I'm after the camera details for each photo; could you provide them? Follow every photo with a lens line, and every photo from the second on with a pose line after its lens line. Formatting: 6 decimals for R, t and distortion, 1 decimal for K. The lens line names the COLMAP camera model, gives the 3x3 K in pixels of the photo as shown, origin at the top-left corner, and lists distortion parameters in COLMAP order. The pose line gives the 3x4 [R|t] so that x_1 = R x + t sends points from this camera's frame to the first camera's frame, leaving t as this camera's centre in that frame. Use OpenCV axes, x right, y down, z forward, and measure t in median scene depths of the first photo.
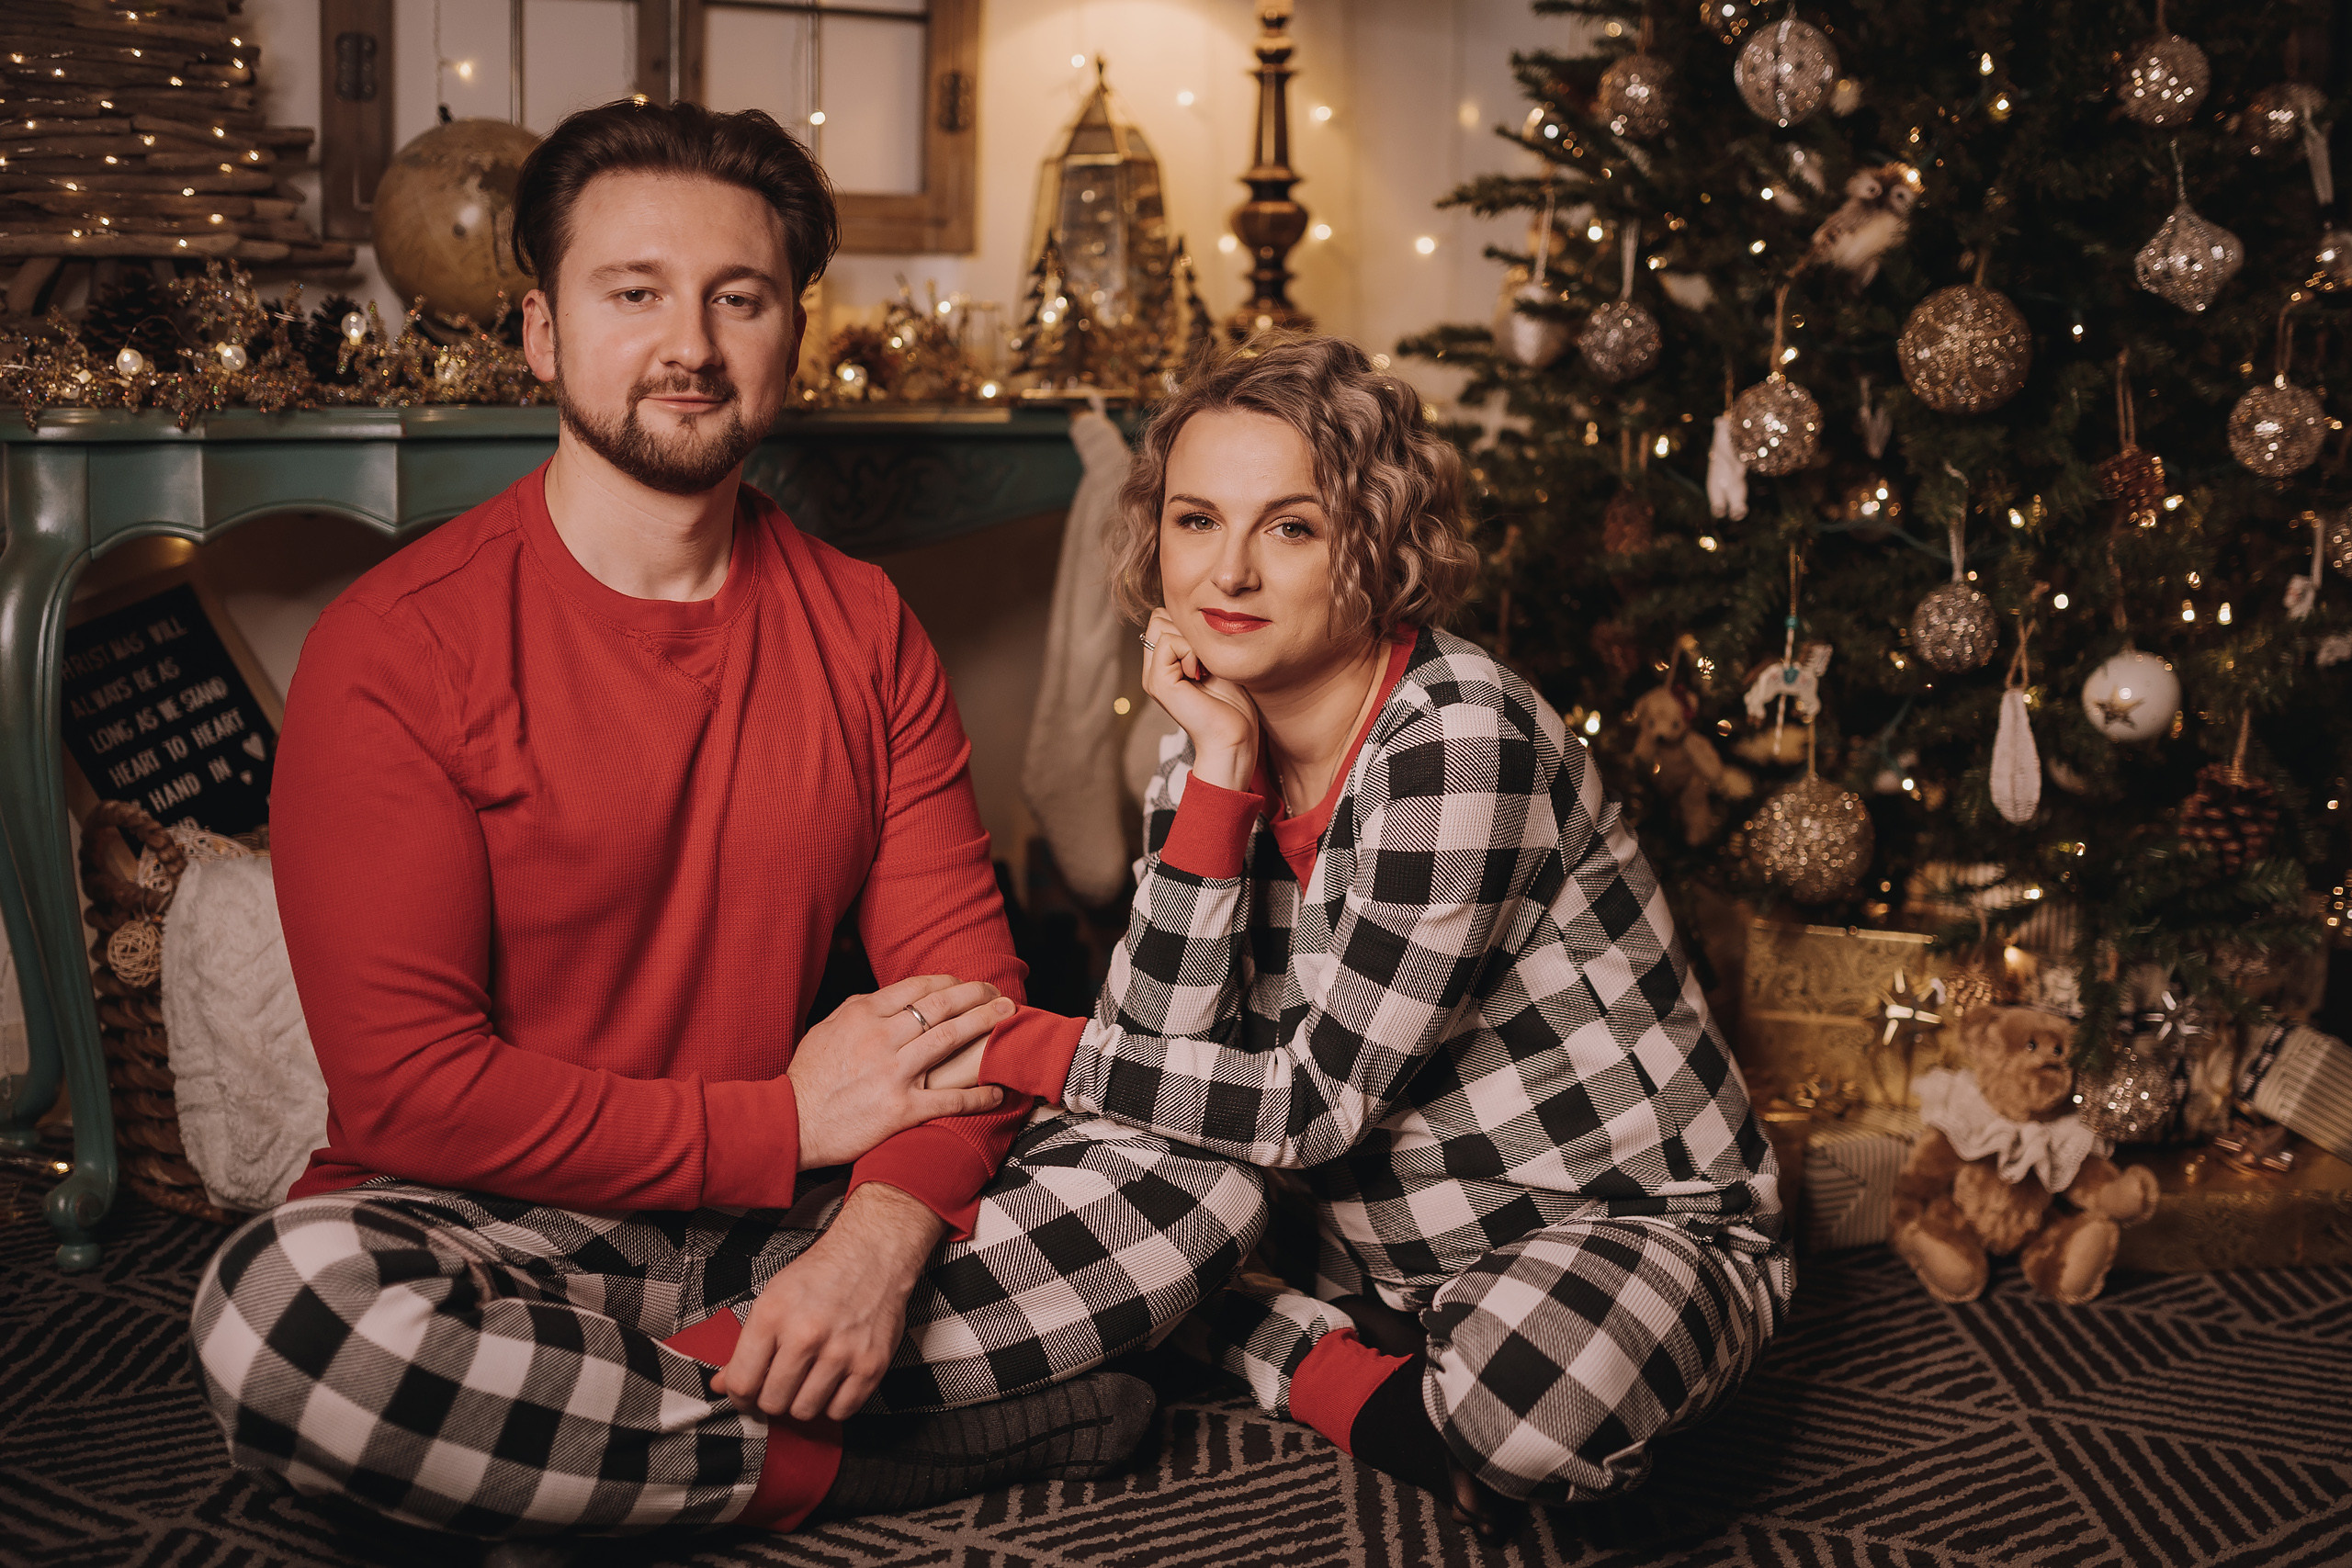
lens RADIAL K [[2449.5, 0, 1066.2], [0, 2449.5, 726.7], [0, 0, 1]] dist [-0.114848, 0.031638]
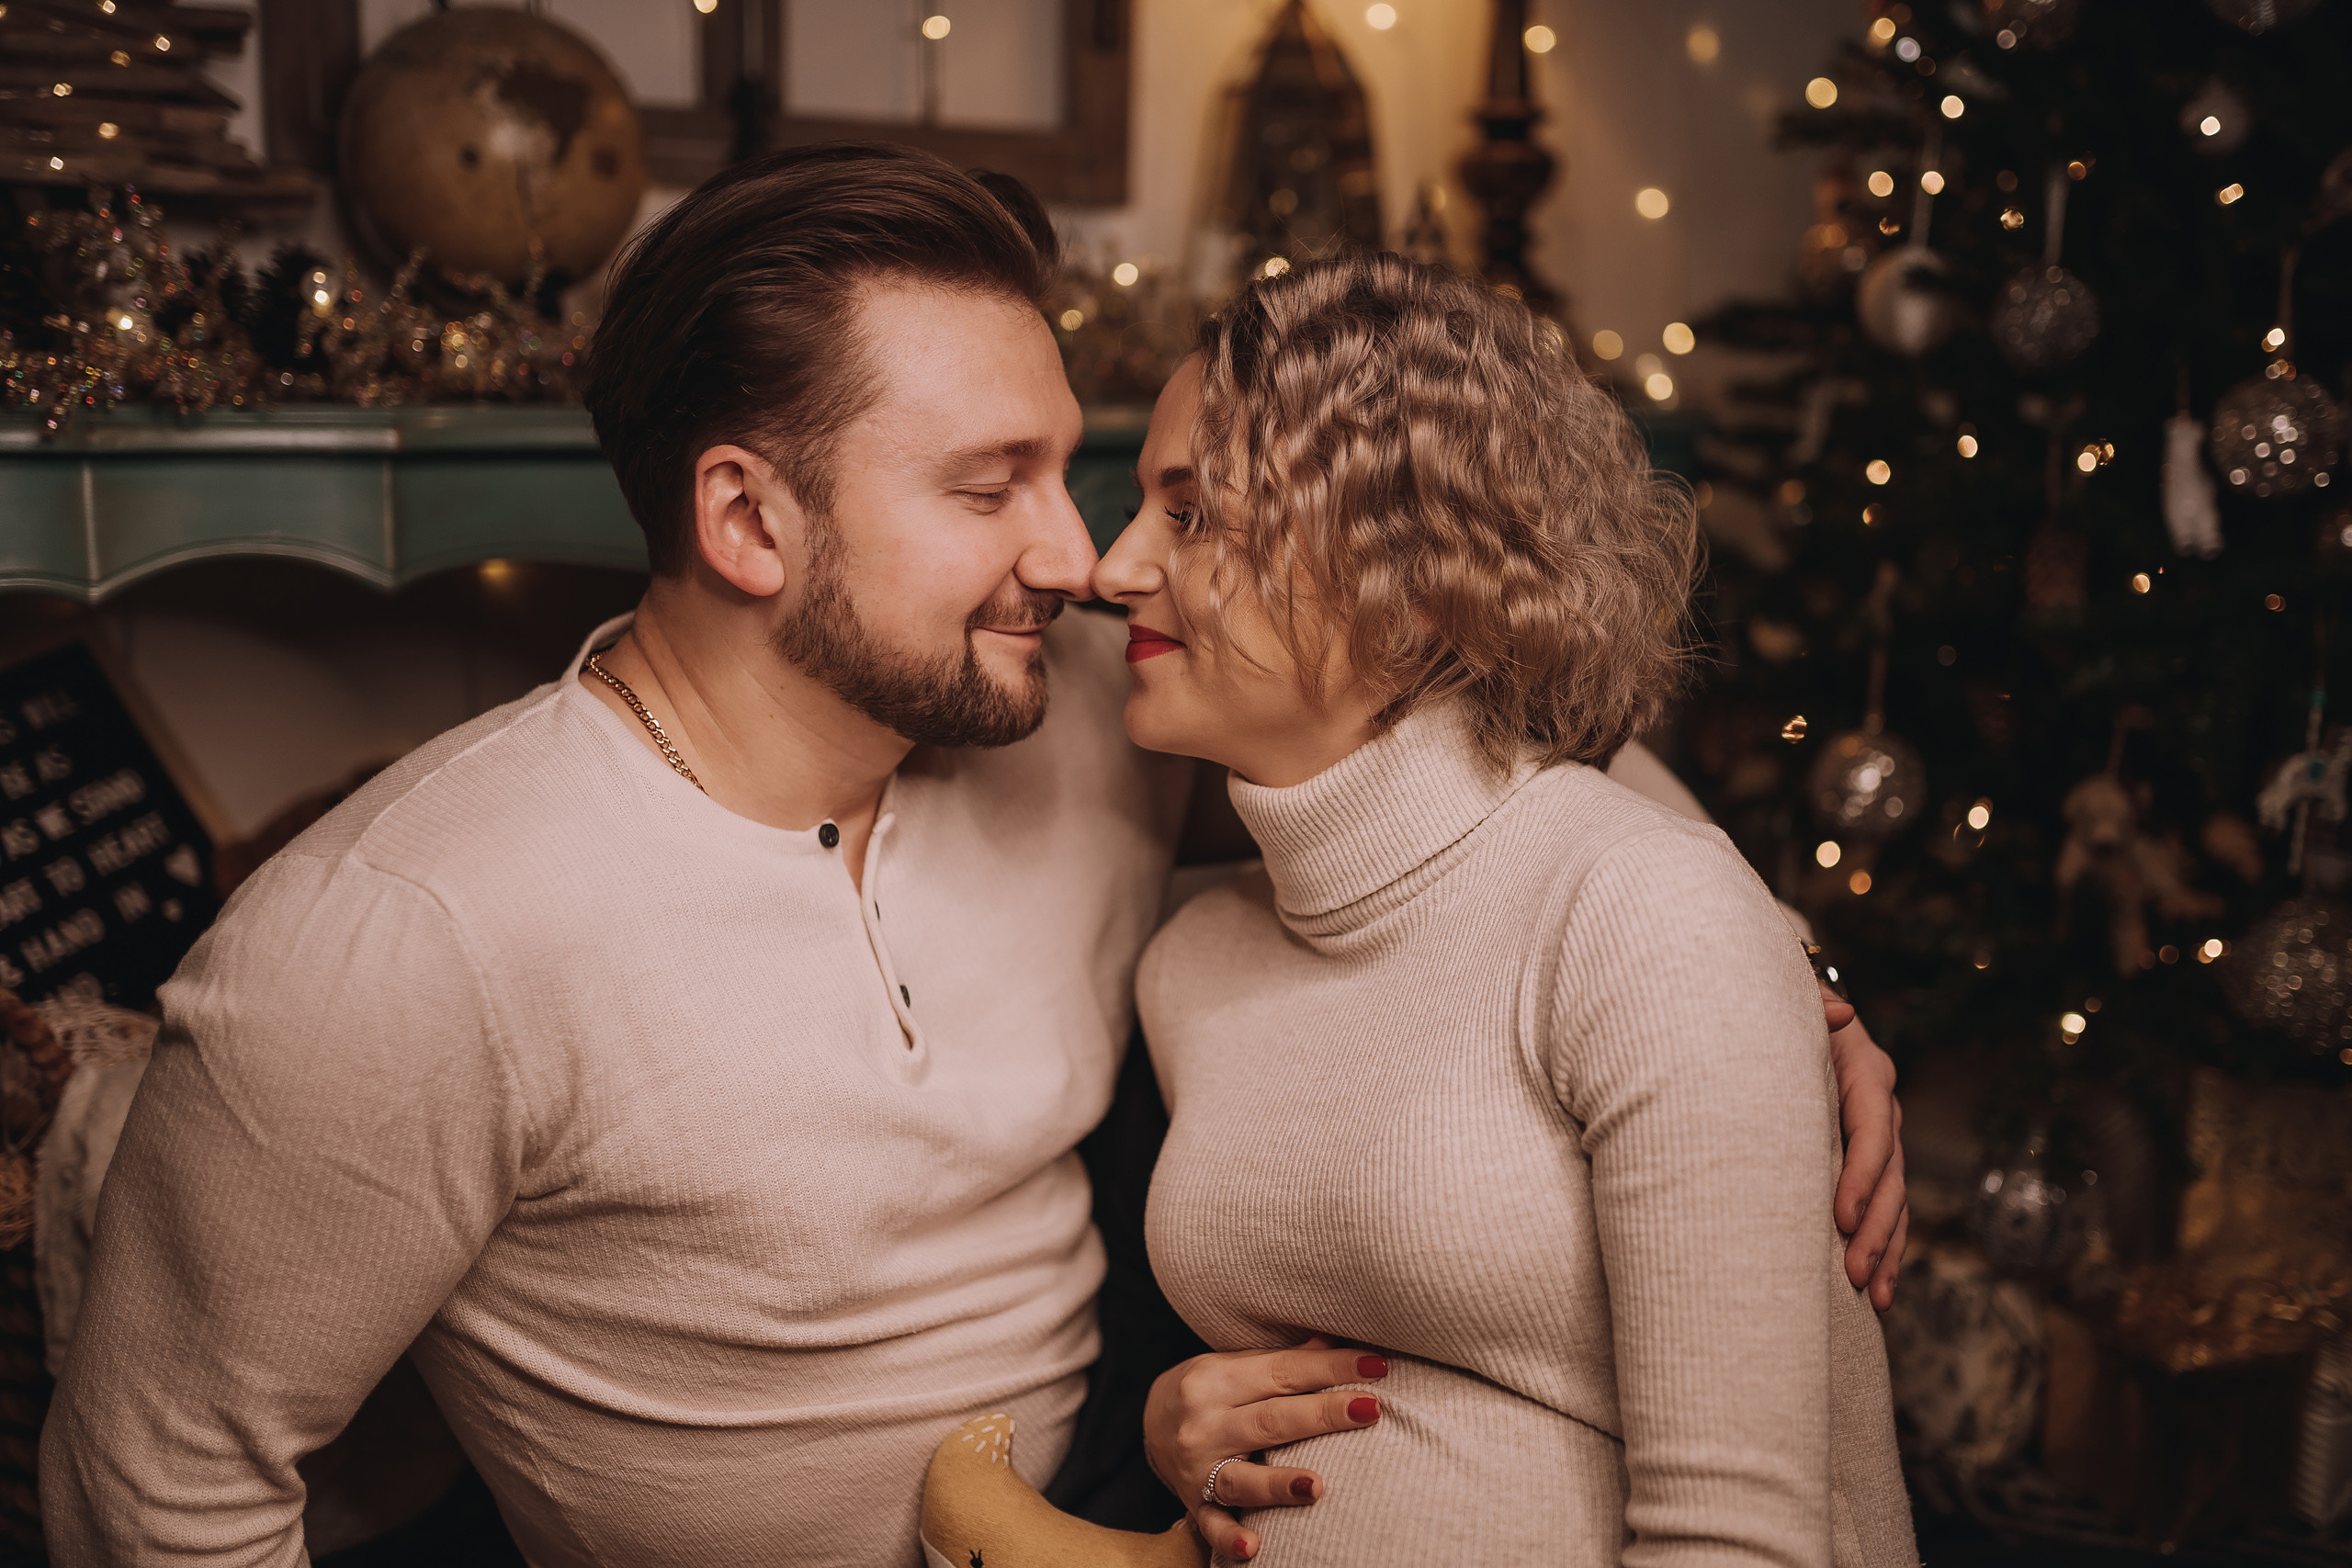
lens RADIAL K [[2392.2, 0, 1257.4], [0, 2392.2, 704.9], [0, 0, 1]] dist [-0.008785, 0.054141]
pose [[0.996077, -0.009278, 0.088003, -0.083448], [0.008918, 0.999950, 0.004489, -0.044215], [-0.088041, -0.003687, 0.996110, 0.276688]]
